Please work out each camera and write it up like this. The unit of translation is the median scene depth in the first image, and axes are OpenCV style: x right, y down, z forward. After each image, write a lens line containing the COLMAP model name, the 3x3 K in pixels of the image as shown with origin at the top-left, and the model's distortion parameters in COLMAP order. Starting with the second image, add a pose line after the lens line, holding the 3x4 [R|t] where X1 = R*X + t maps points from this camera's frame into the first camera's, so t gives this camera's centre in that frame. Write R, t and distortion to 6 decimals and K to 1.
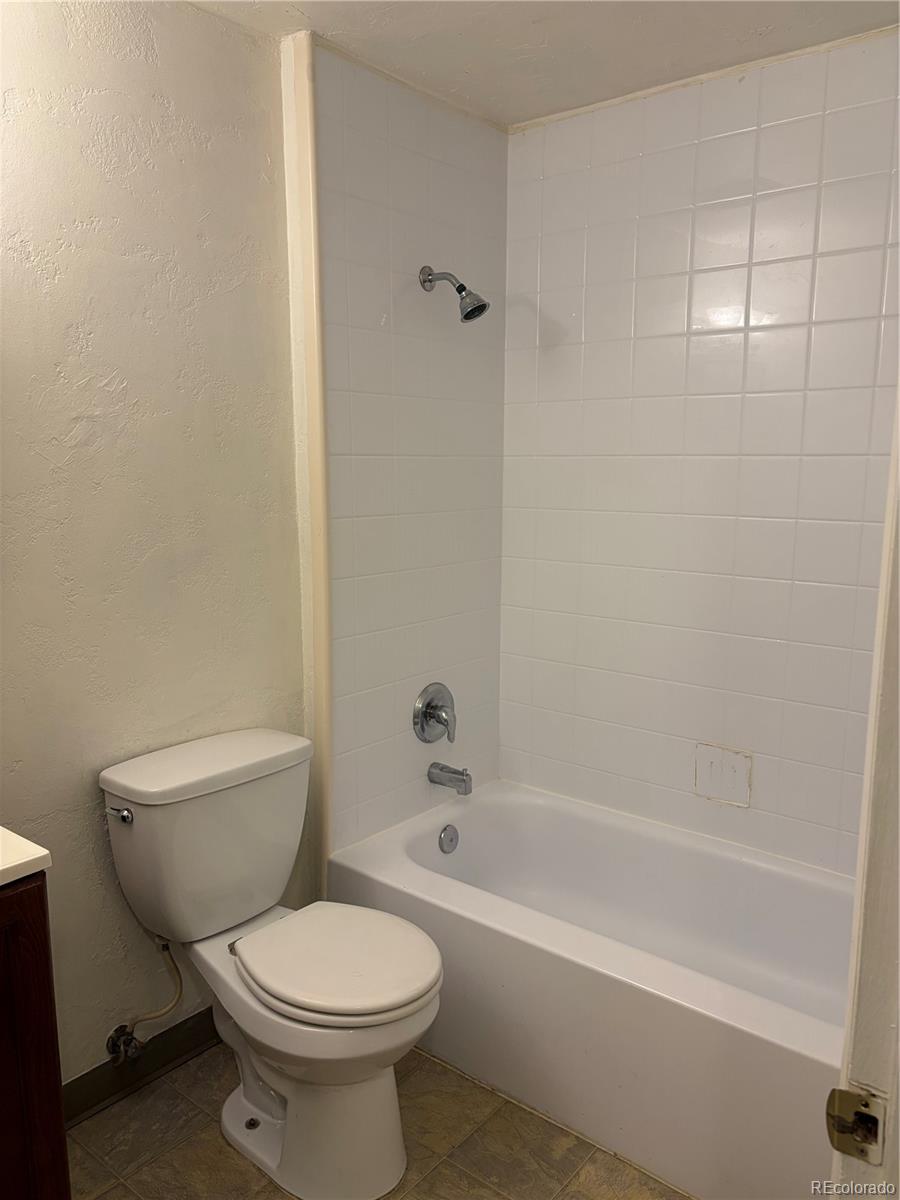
lens RADIAL K [[908.5, 0, 449.9], [0, 908.5, 601.1], [0, 0, 1]] dist [0.002205, 0.004243]
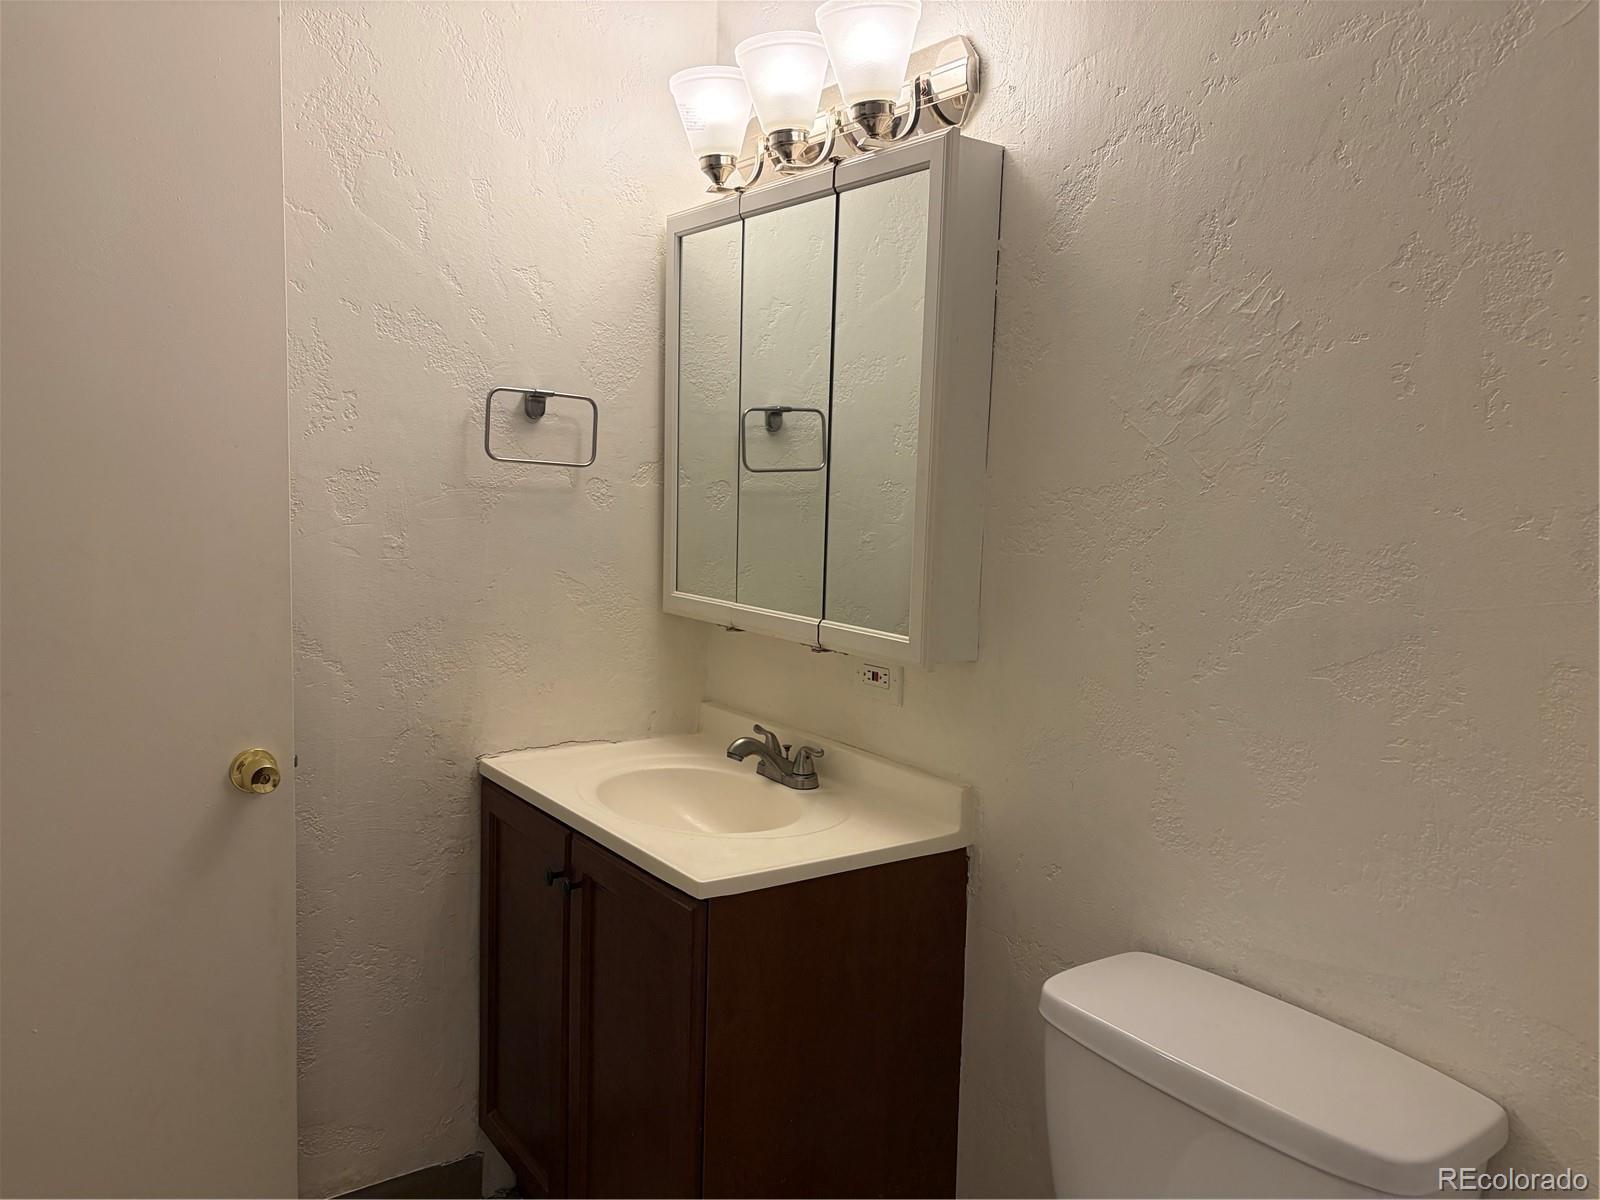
lens RADIAL K [[1211.4, 0, 799.7], [0, 1211.4, 599.6], [0, 0, 1]] dist [0.002205, 0.004243]
pose [[-0.269586, 0.088312, -0.958918, 0.440950], [-0.180931, 0.973406, 0.140512, -0.114747], [0.945826, 0.211378, -0.246438, 0.966248]]
